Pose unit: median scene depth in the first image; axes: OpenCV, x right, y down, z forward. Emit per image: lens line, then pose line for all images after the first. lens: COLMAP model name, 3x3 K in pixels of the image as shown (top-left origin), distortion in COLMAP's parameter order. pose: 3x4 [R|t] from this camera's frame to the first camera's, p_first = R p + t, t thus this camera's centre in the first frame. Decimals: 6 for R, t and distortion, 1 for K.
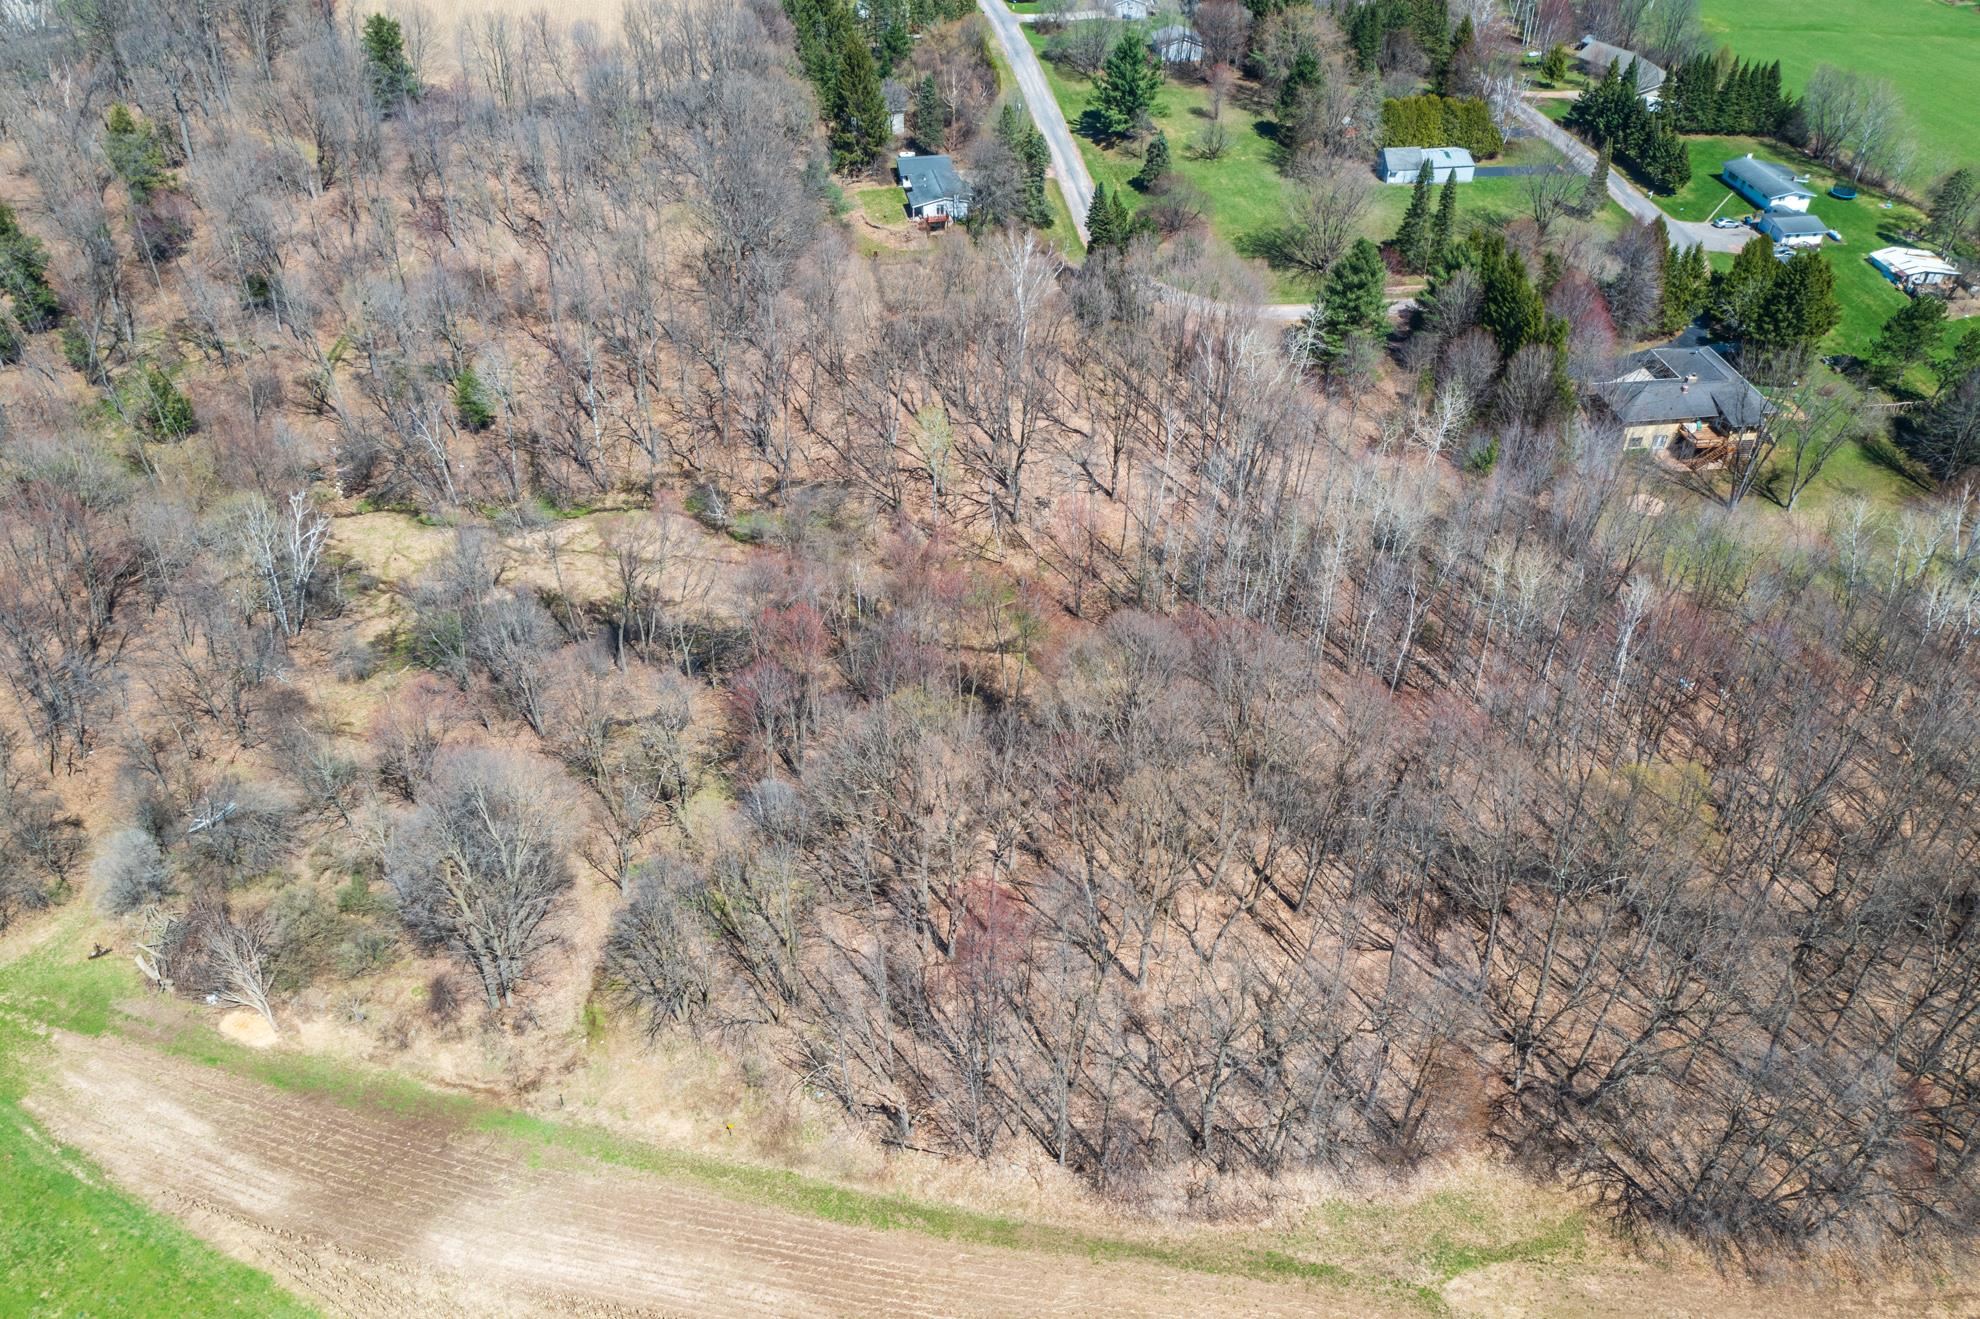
lens RADIAL K [[1565.3, 0, 995.2], [0, 1565.3, 667.1], [0, 0, 1]] dist [-0.024998, 0.005018]
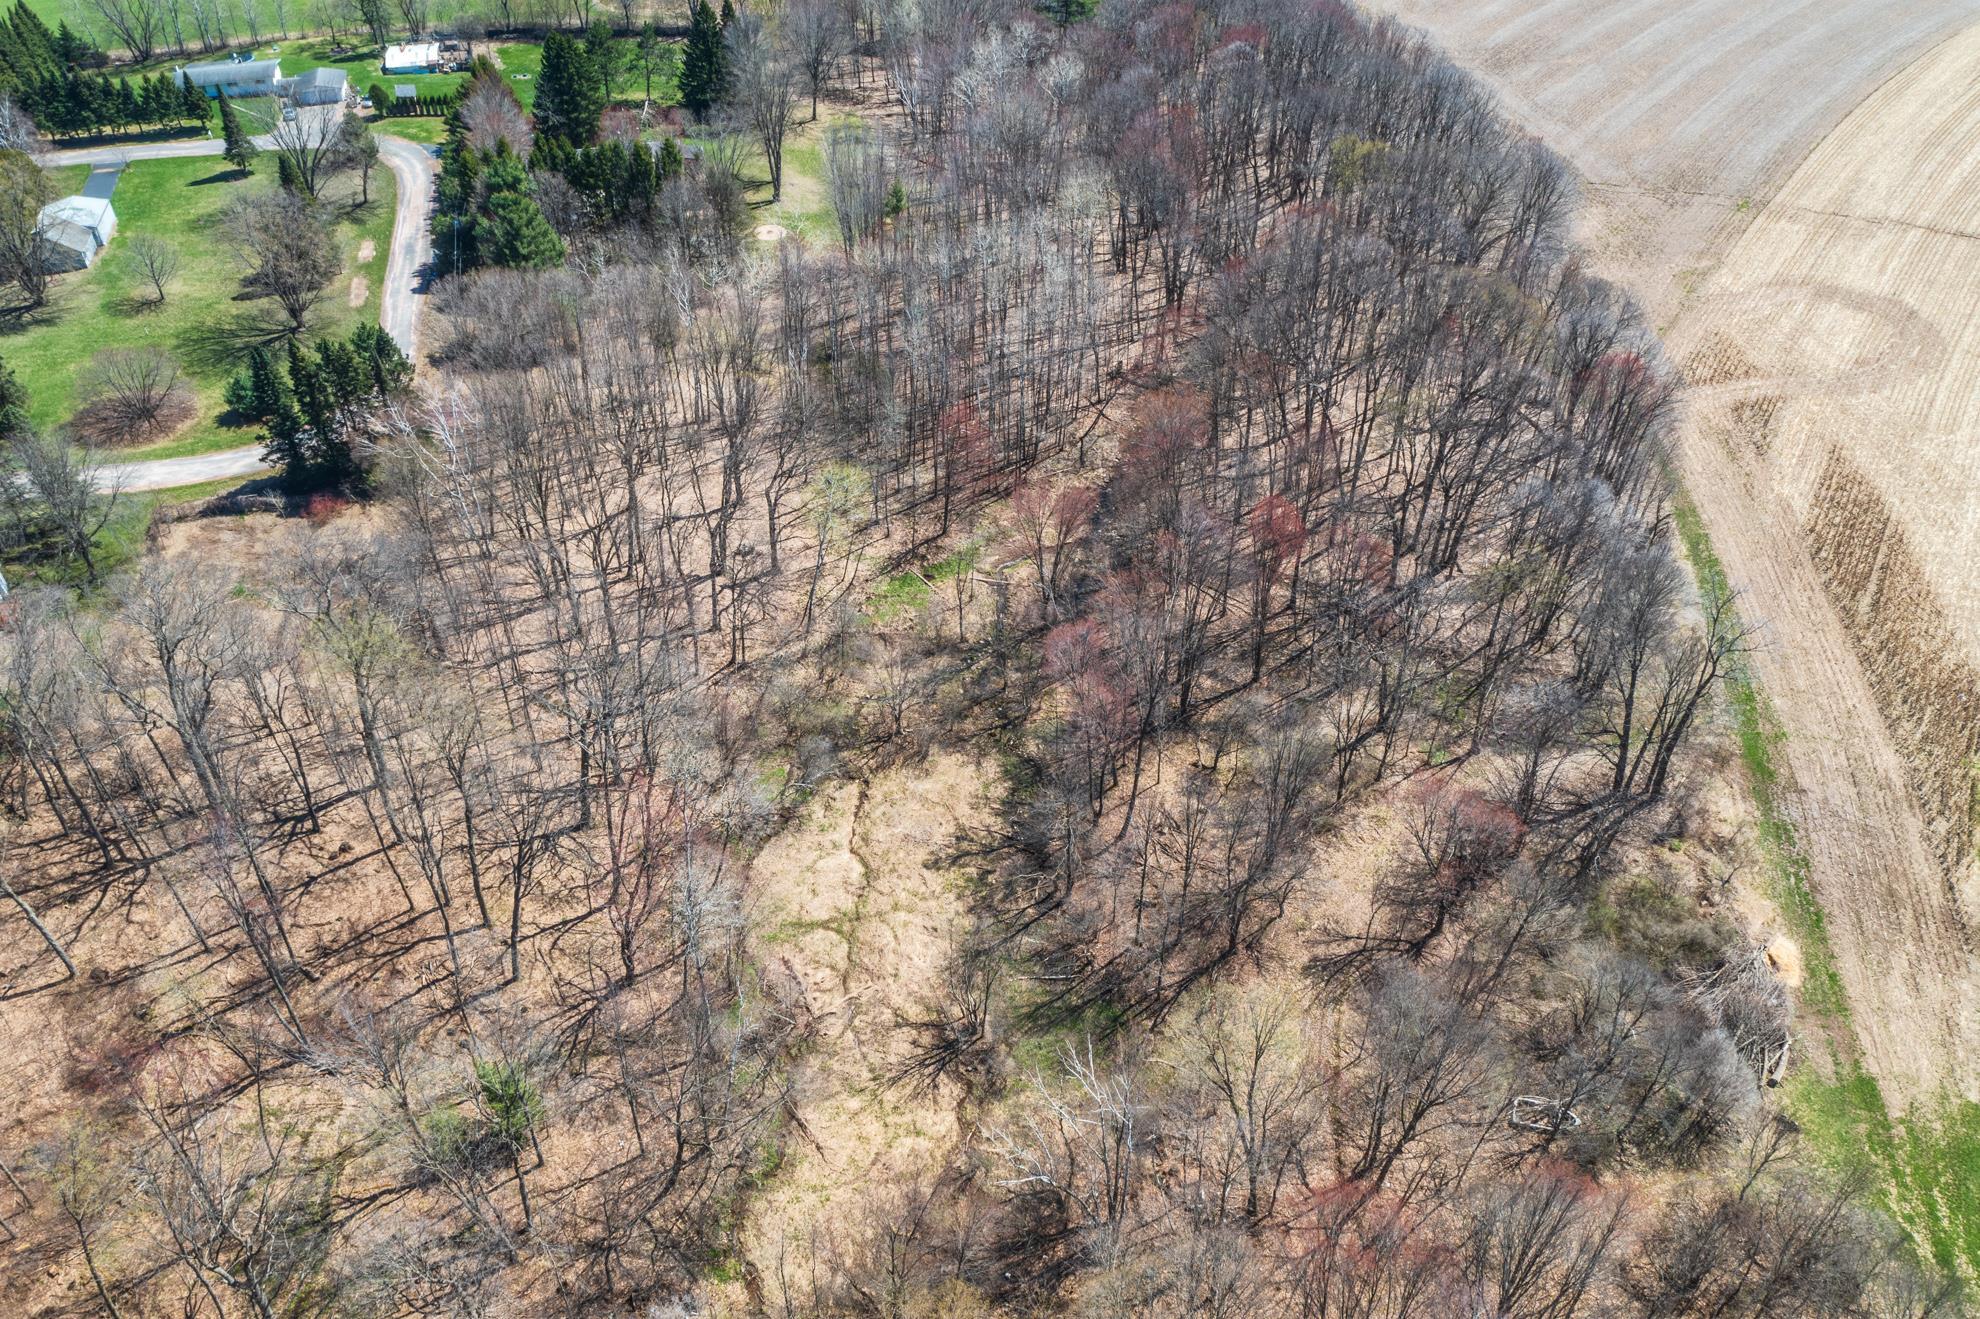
lens RADIAL K [[1565.3, 0, 996.9], [0, 1565.3, 664.6], [0, 0, 1]] dist [-0.024998, 0.005018]
pose [[-0.070100, -0.669770, 0.739252, -0.699613], [0.620178, 0.551186, 0.558188, -0.492121], [-0.781323, 0.497597, 0.376739, 0.614130]]
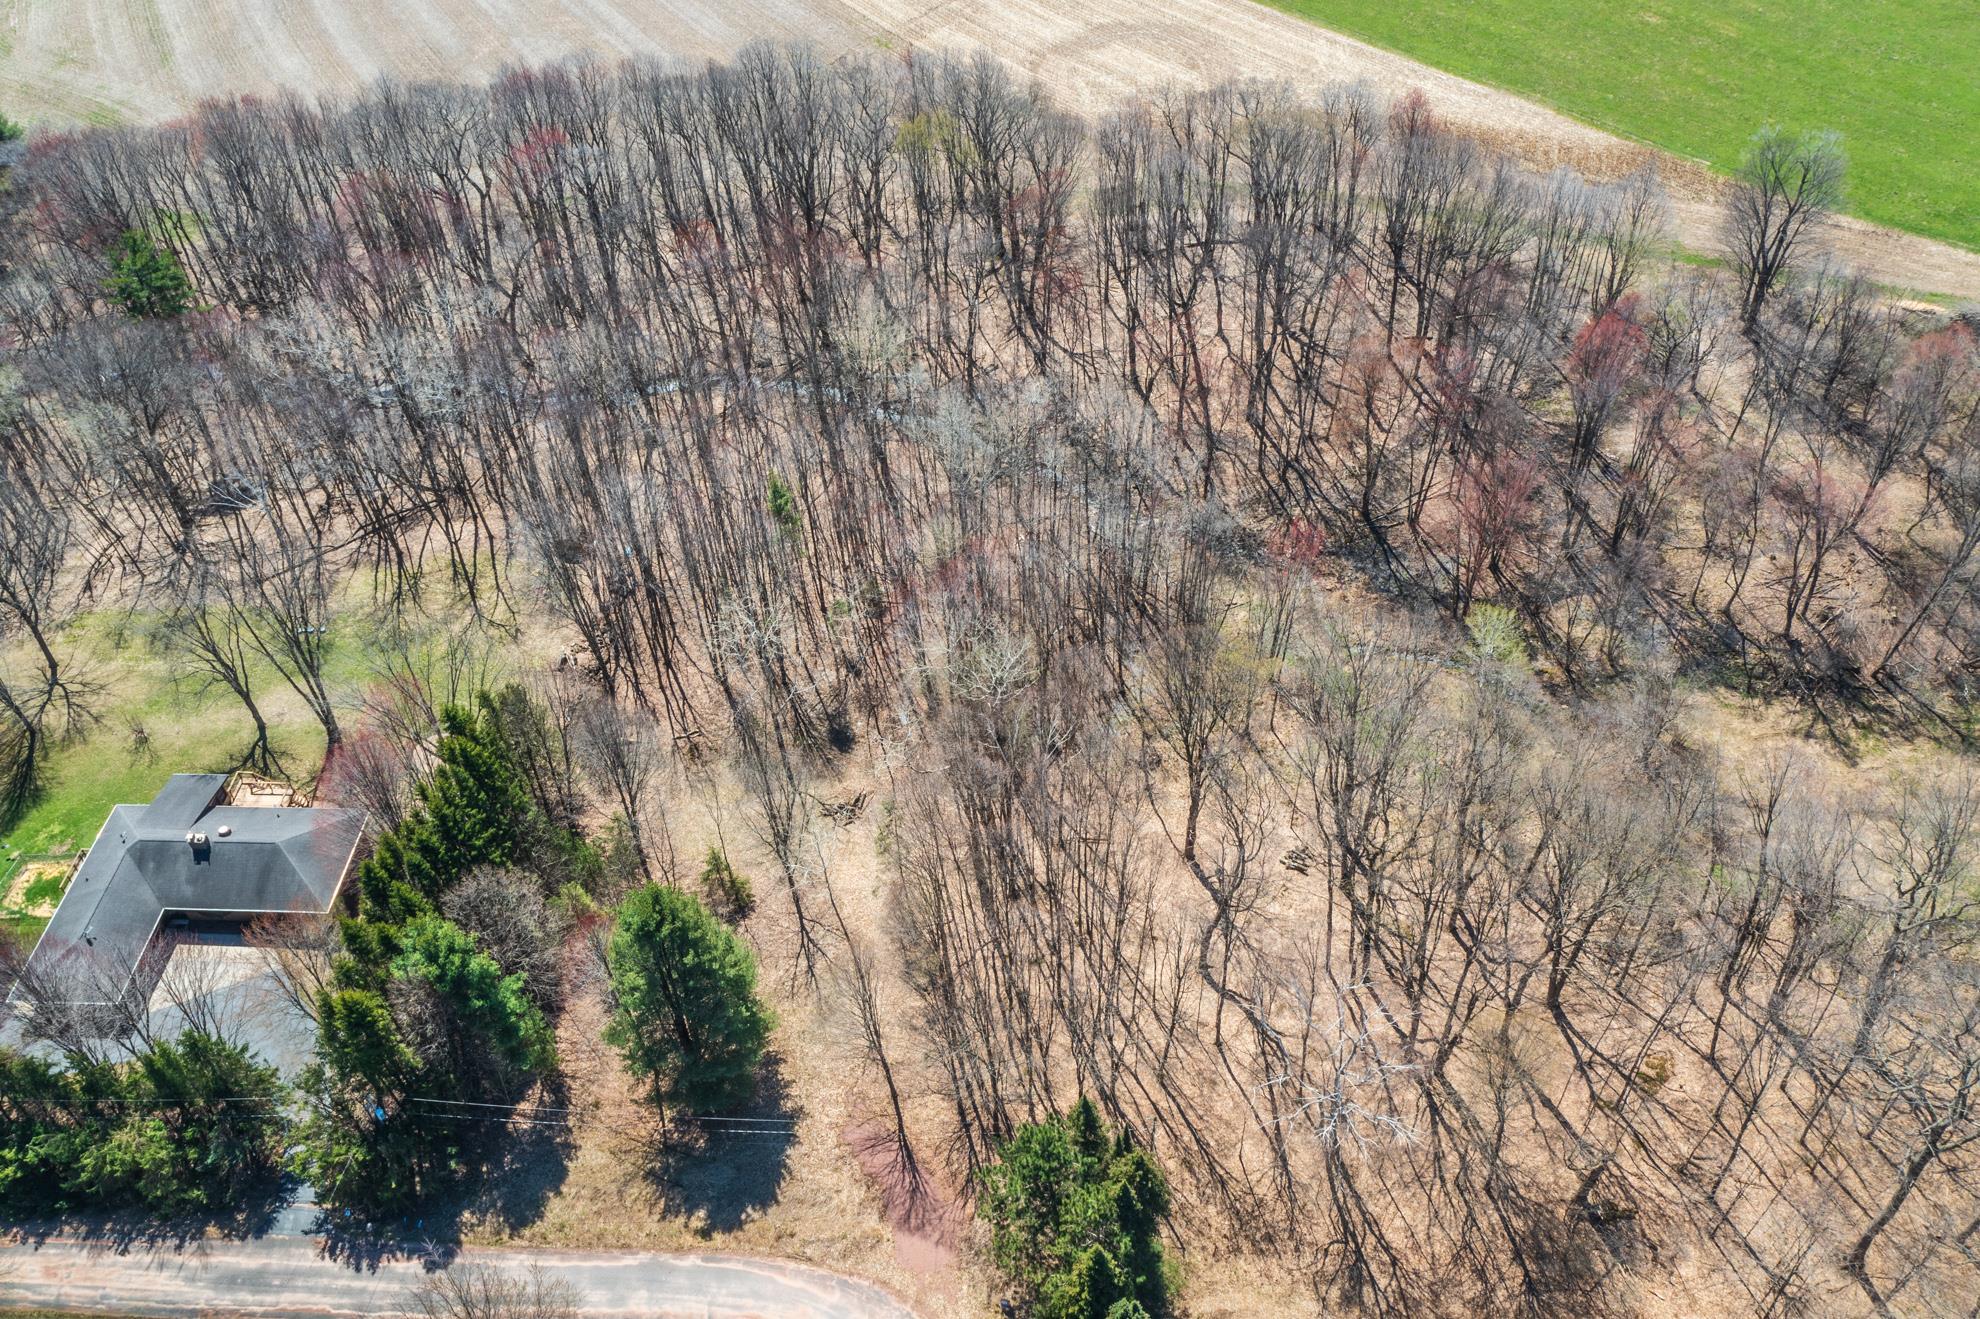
lens RADIAL K [[1565.3, 0, 986.8], [0, 1565.3, 660.7], [0, 0, 1]] dist [-0.024998, 0.005018]
pose [[-0.982521, -0.115296, 0.146150, 0.076247], [0.133021, 0.114377, 0.984491, -0.816238], [-0.130224, 0.986724, -0.097041, 1.038381]]
